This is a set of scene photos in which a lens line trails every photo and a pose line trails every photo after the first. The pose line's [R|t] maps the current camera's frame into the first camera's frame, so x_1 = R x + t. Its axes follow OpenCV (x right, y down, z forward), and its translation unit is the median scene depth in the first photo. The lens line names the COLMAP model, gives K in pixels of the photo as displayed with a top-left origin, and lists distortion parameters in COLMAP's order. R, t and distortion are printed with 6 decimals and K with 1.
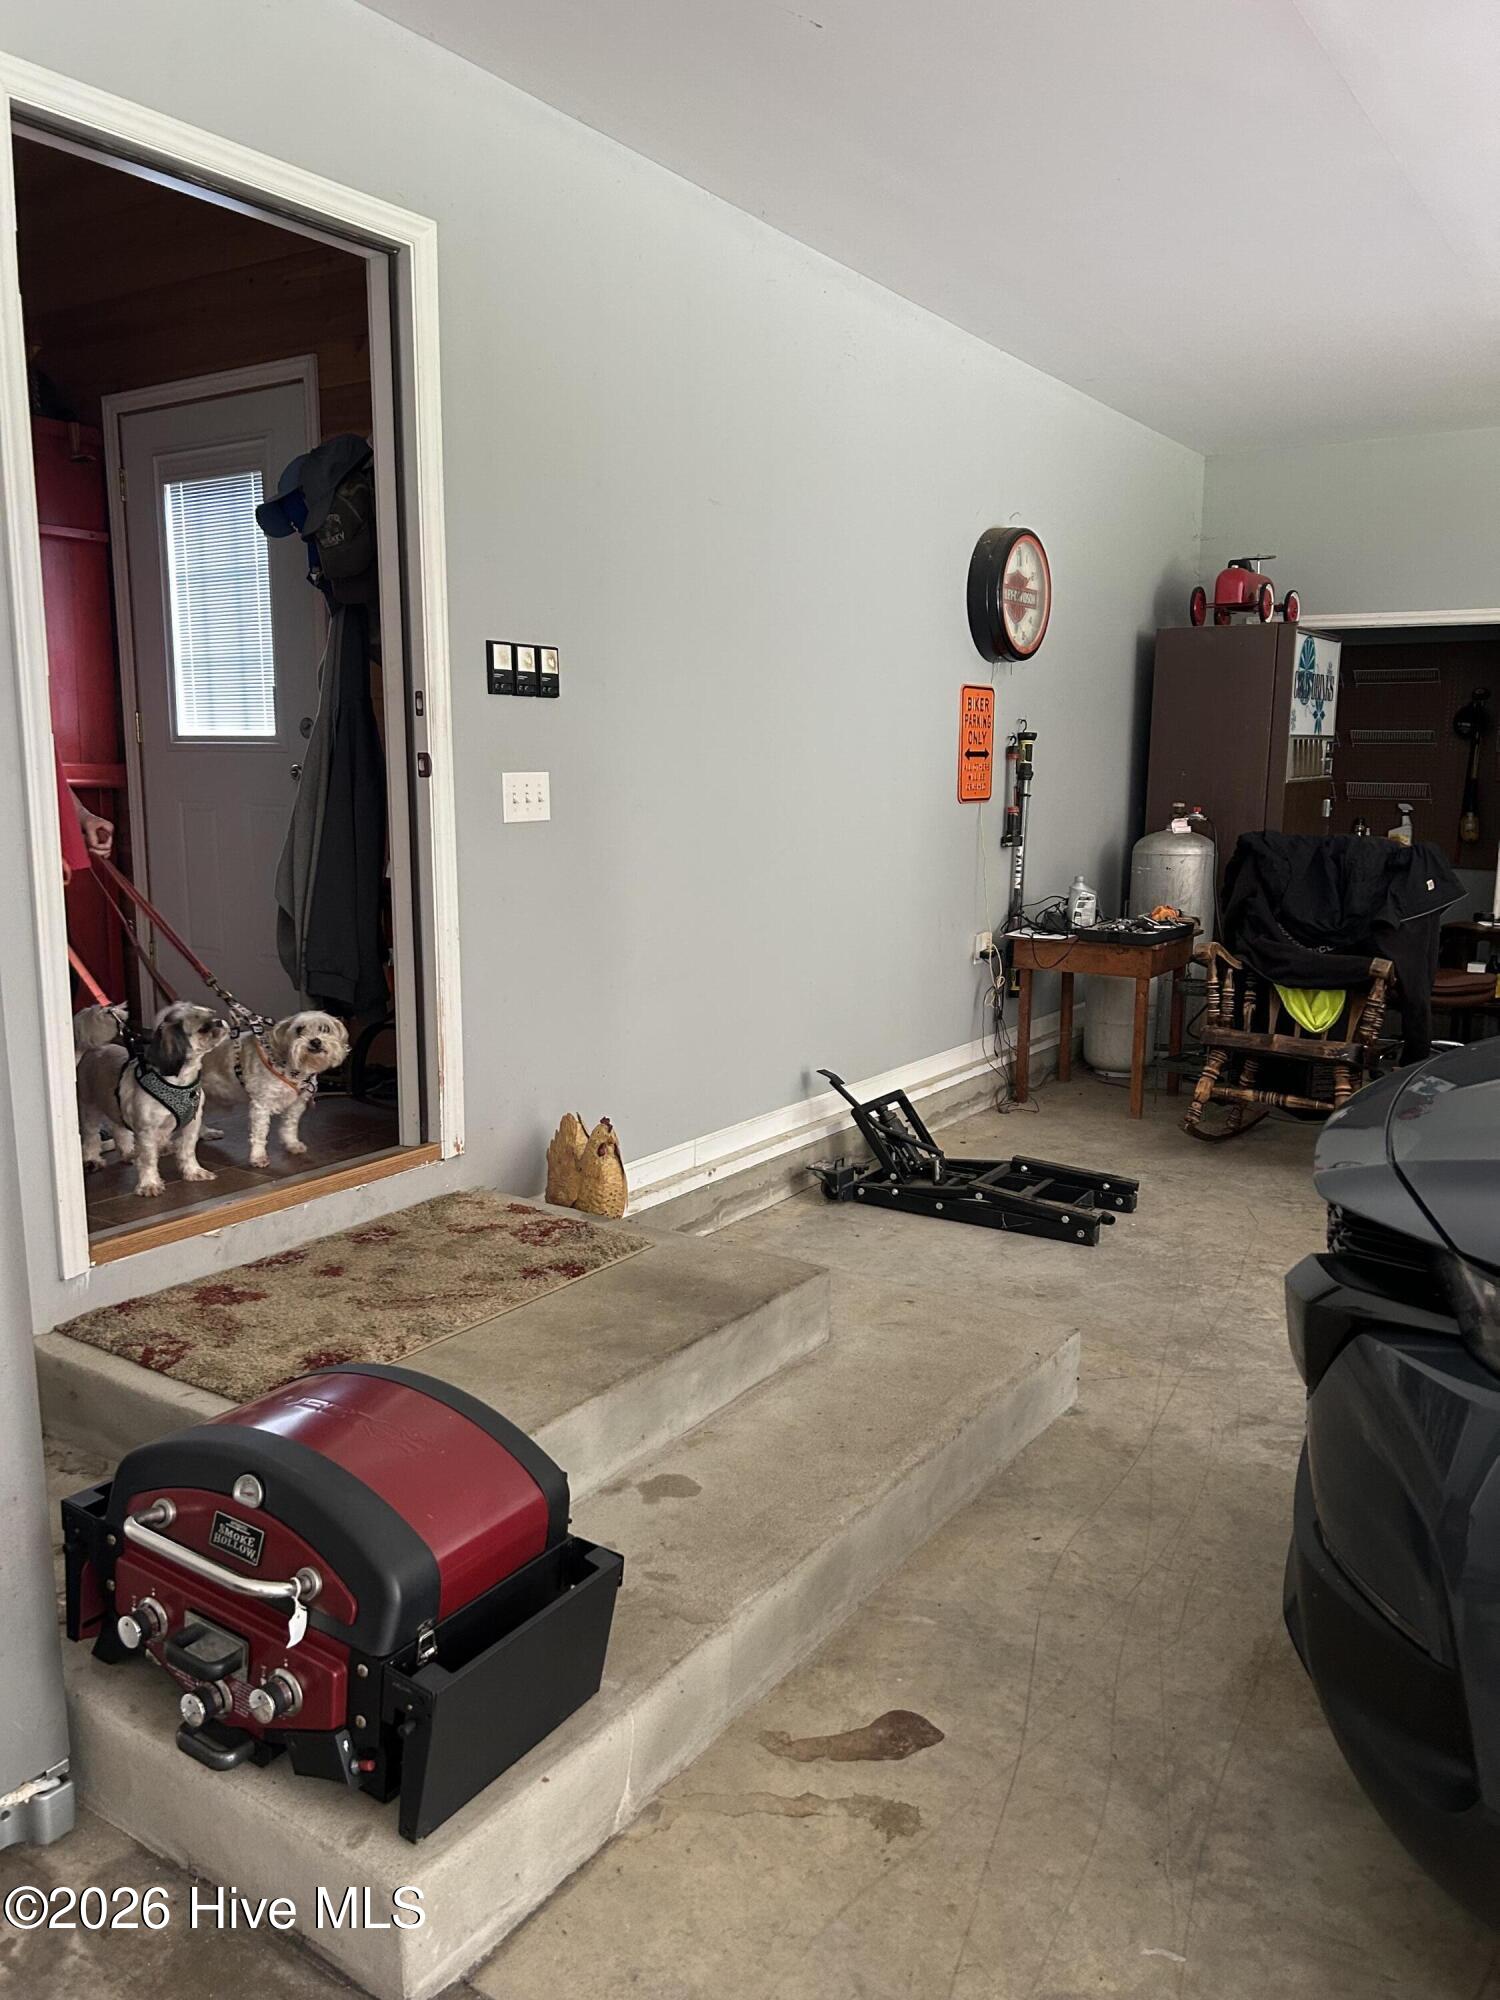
lens RADIAL K [[1508.8, 0, 739.1], [0, 1508.8, 997.1], [0, 0, 1]] dist [0.054014, -0.058584]
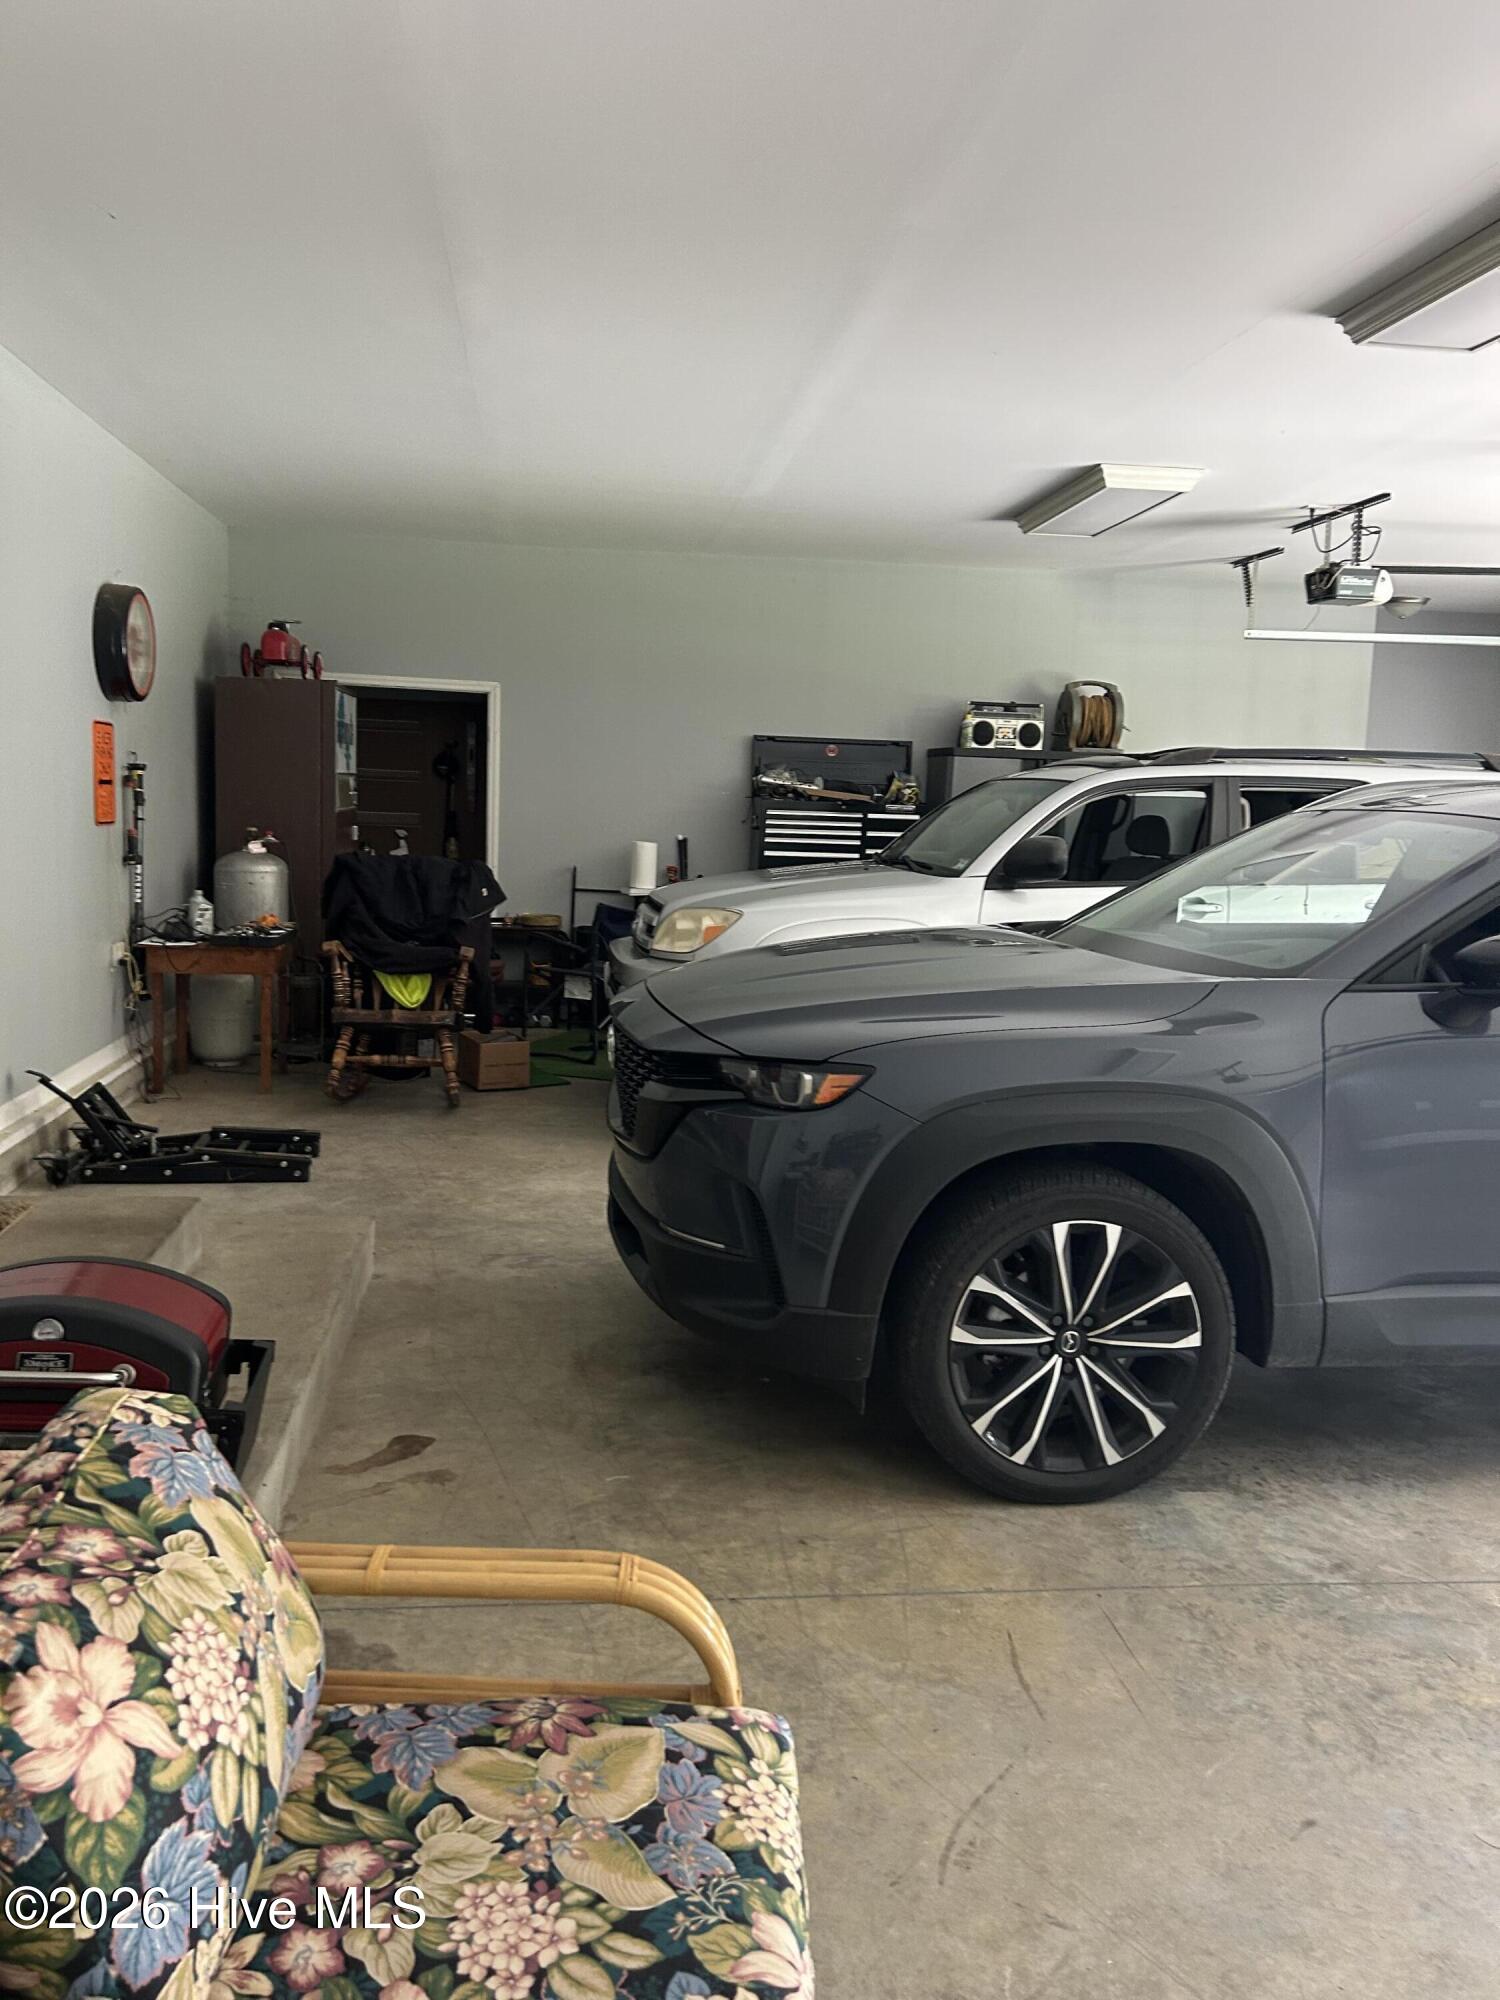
lens RADIAL K [[1508.8, 0, 745.0], [0, 1508.8, 988.4], [0, 0, 1]] dist [0.054014, -0.058584]
pose [[0.755479, -0.062424, 0.652192, -0.242174], [0.074882, 0.997154, 0.008702, 0.016826], [-0.650880, 0.042264, 0.758004, -0.155792]]
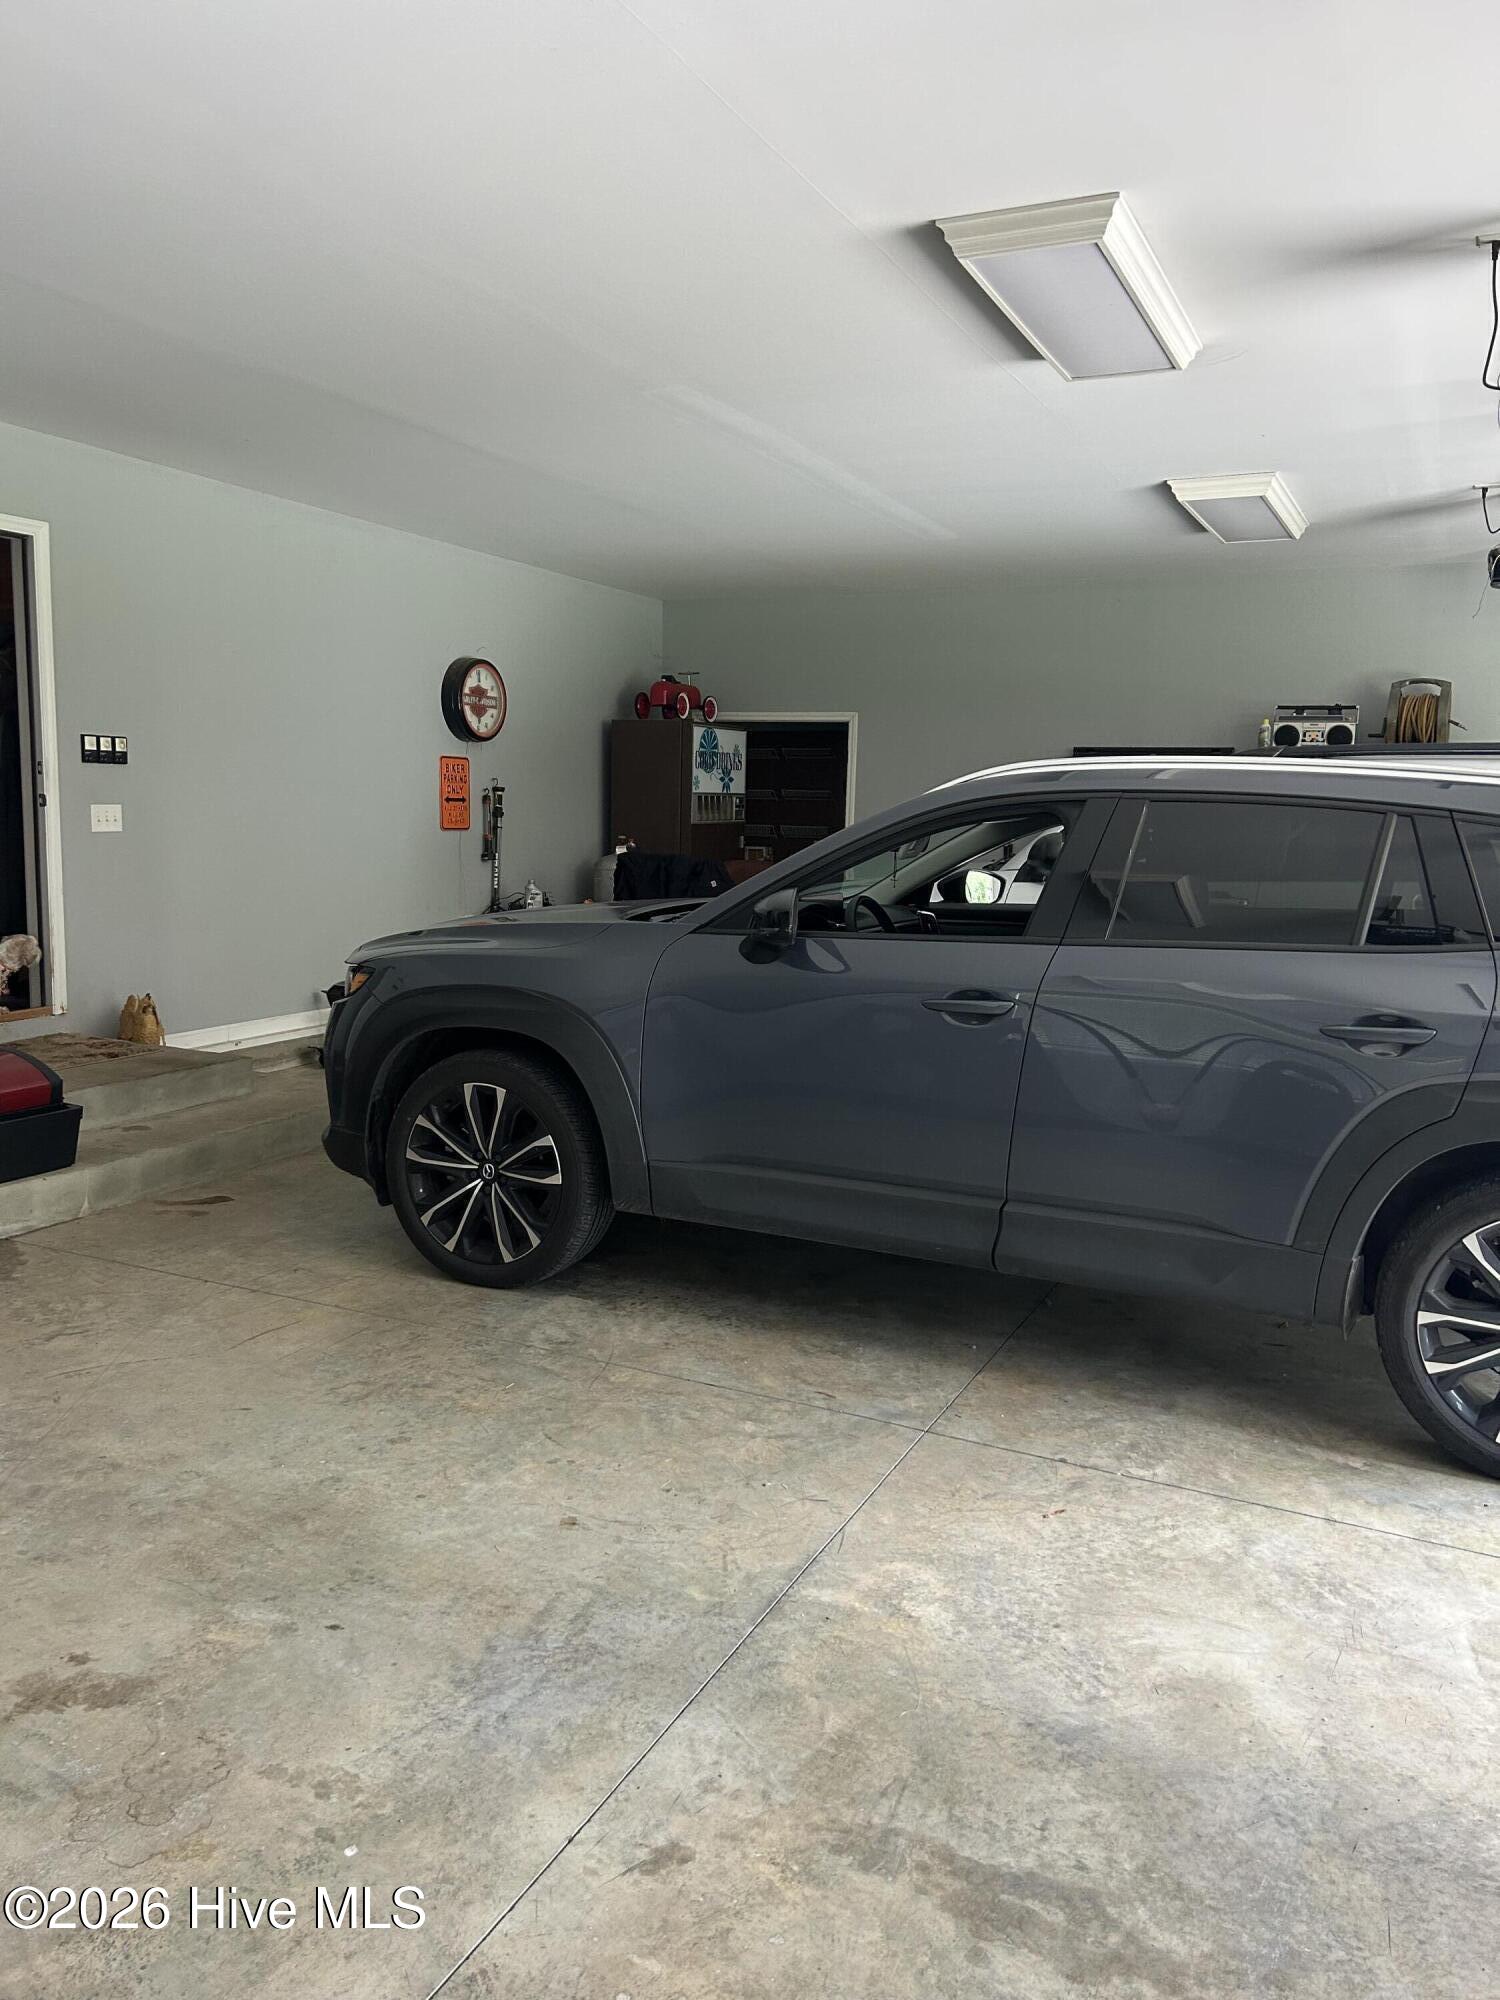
lens RADIAL K [[1508.8, 0, 738.8], [0, 1508.8, 969.2], [0, 0, 1]] dist [0.054014, -0.058584]
pose [[0.988993, -0.002222, 0.147949, 0.230650], [0.009334, 0.998833, -0.047396, 0.096568], [-0.147671, 0.048256, 0.987859, -0.616918]]
